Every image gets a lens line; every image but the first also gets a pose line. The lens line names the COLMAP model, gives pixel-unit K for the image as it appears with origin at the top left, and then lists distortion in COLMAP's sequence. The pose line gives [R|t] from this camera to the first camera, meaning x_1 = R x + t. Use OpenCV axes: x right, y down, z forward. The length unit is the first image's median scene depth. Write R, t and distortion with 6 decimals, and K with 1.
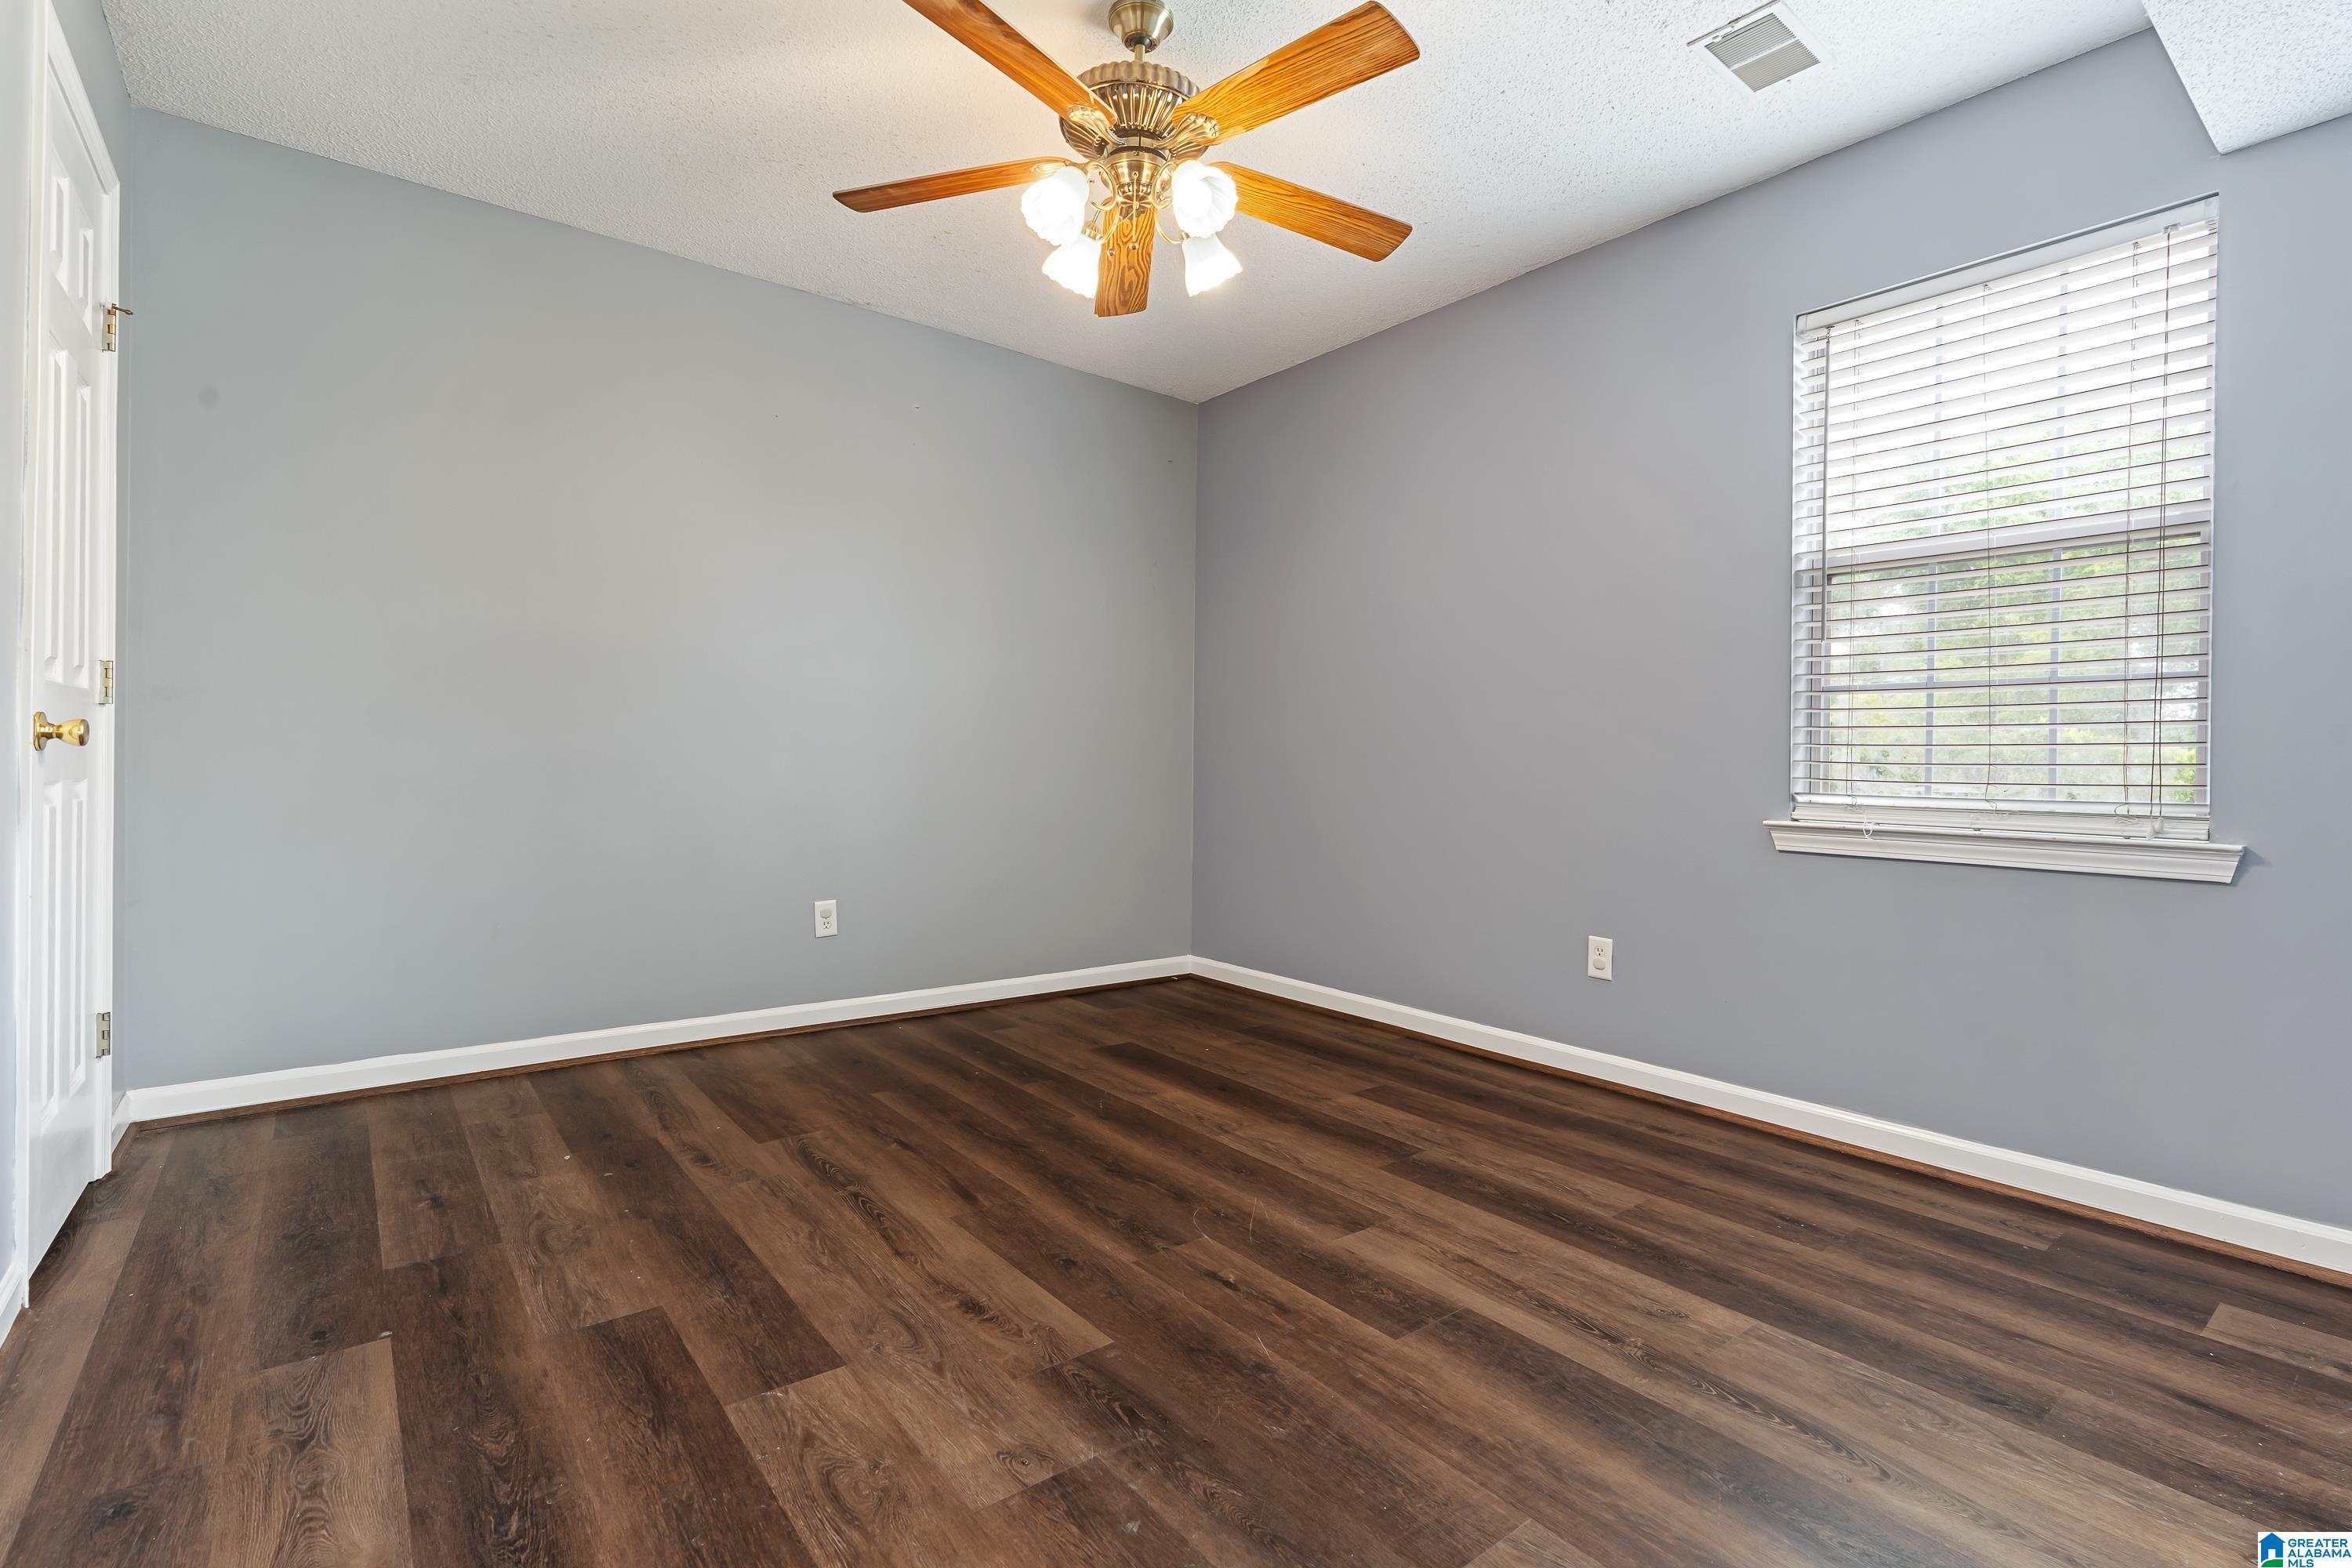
lens RADIAL K [[1090.4, 0, 1181.2], [0, 1090.4, 743.2], [0, 0, 1]] dist [0.002356, 0.000344]
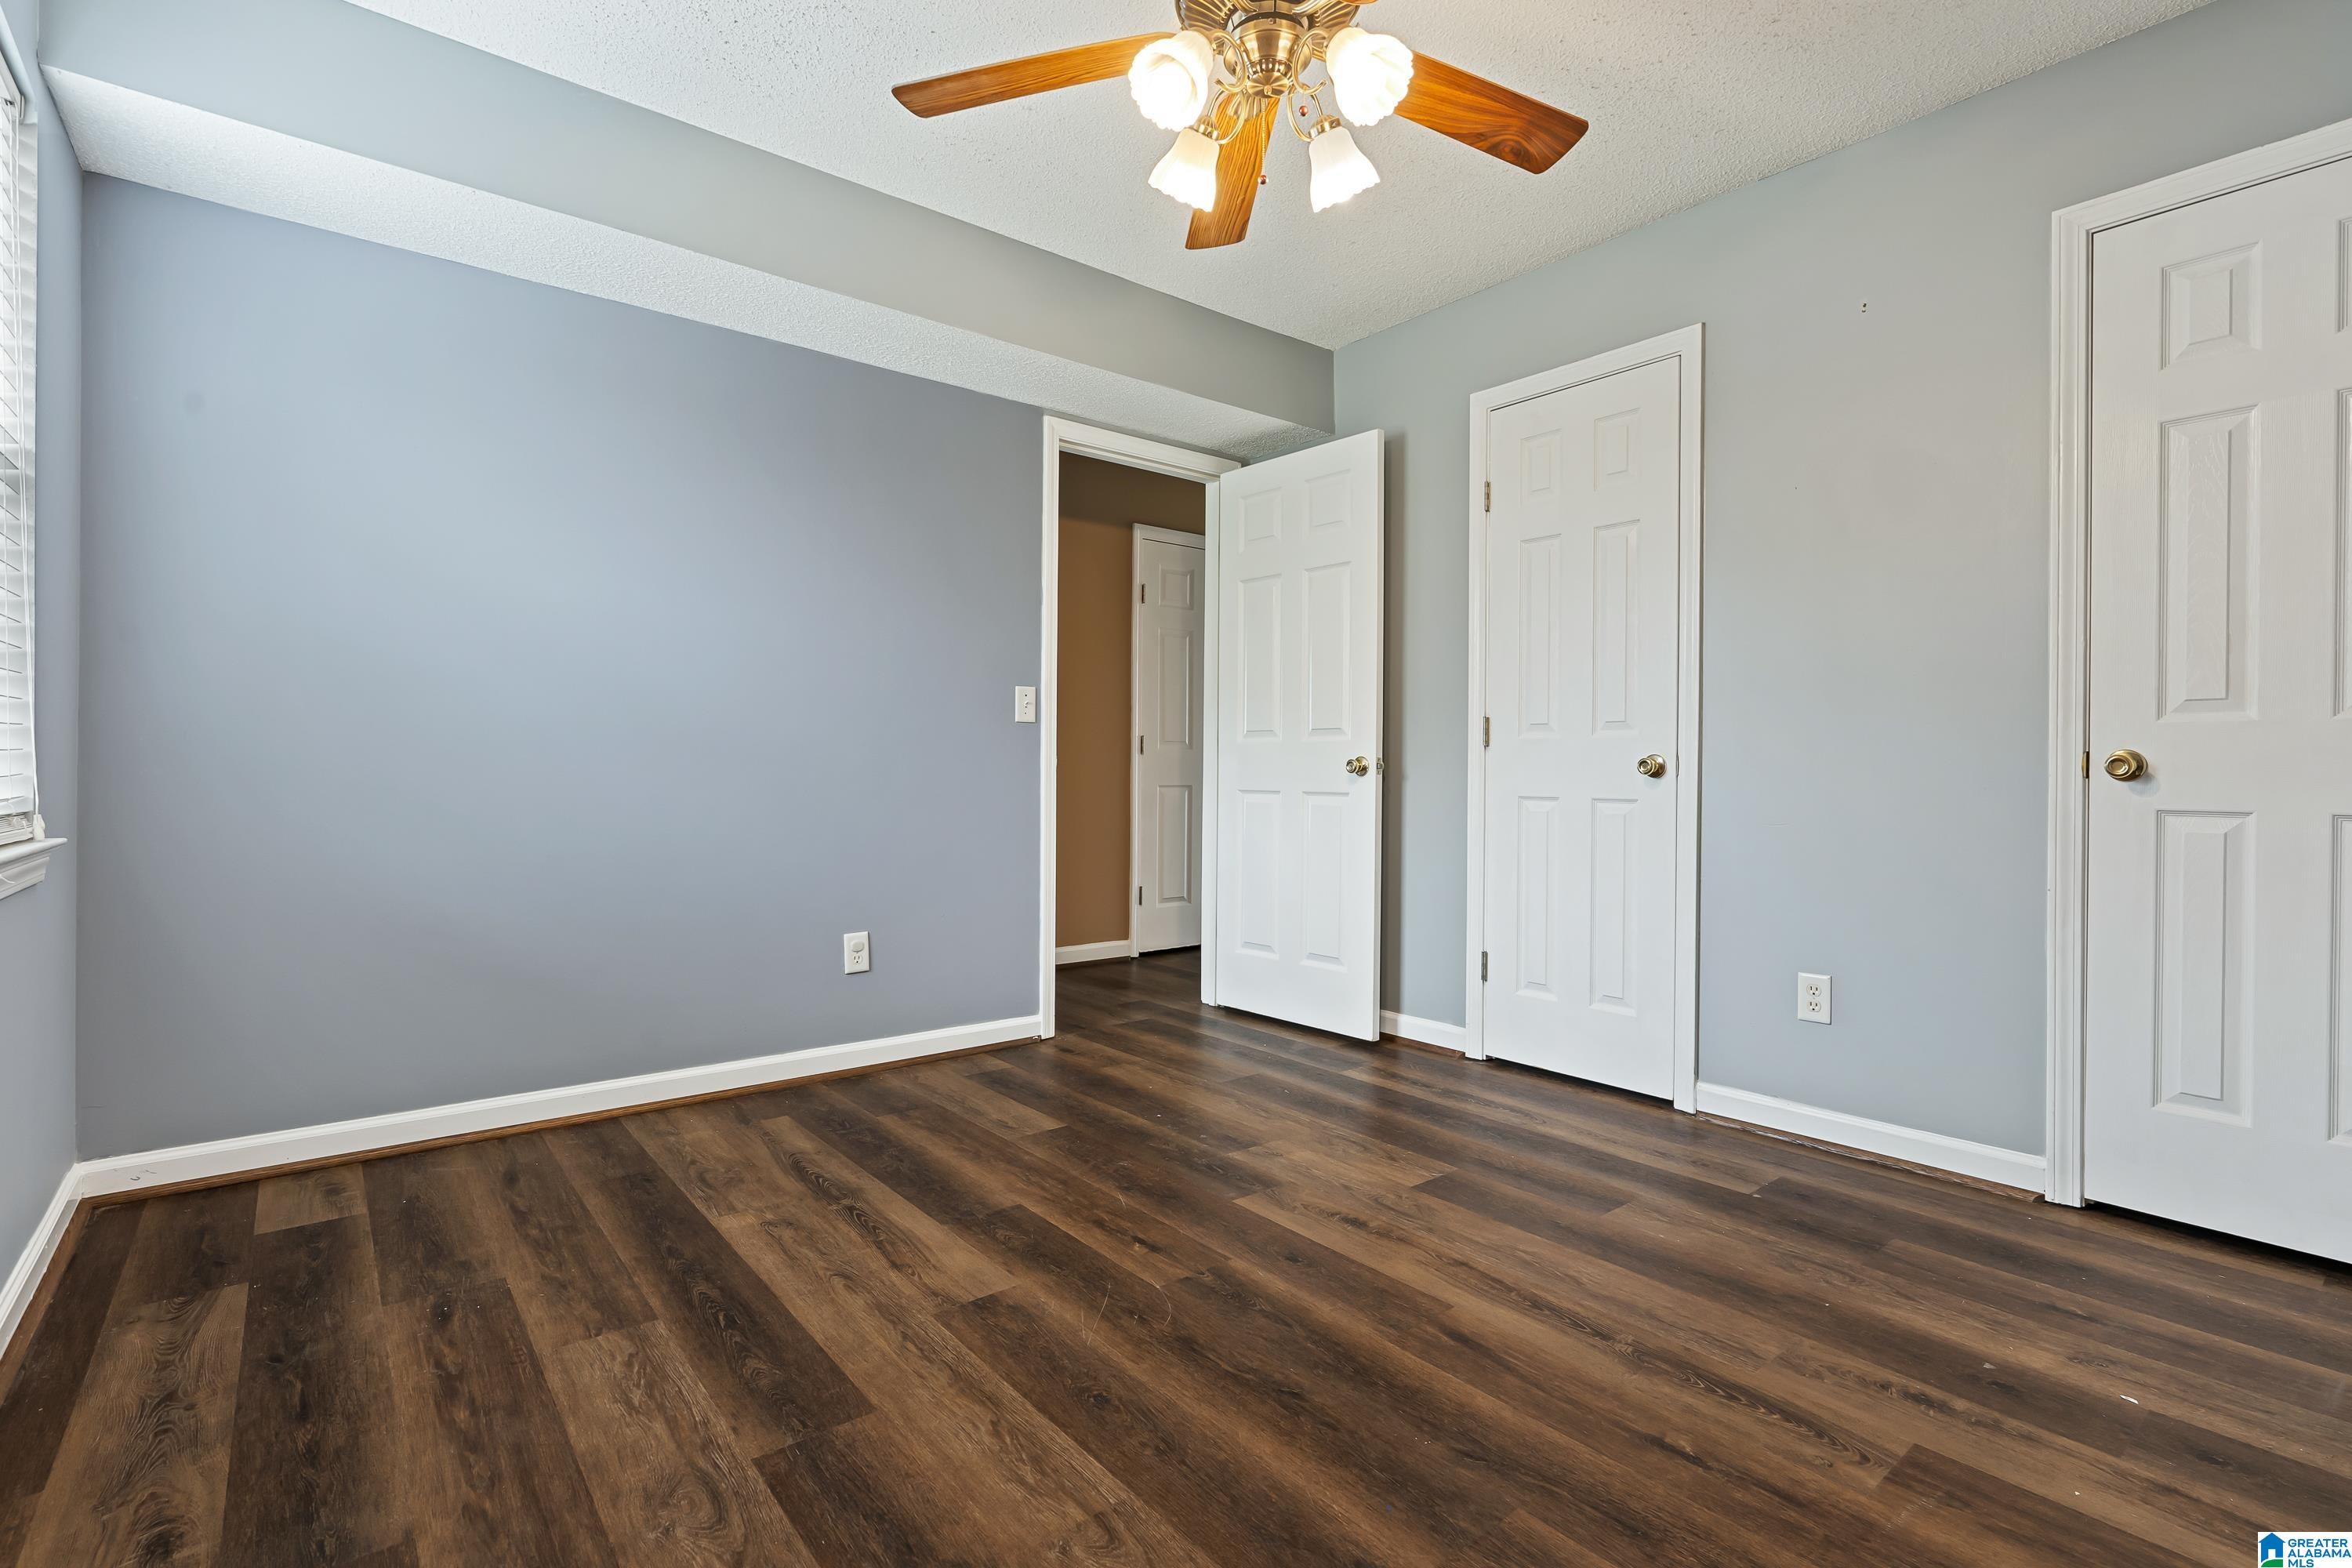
lens RADIAL K [[1069.1, 0, 1165.8], [0, 1069.1, 807.5], [0, 0, 1]] dist [0.000605, -0.000094]
pose [[-0.999773, -0.020999, 0.003546, 0.021262], [-0.020922, 0.999571, 0.020472, 0.029260], [-0.003975, 0.020394, -0.999784, 1.885229]]
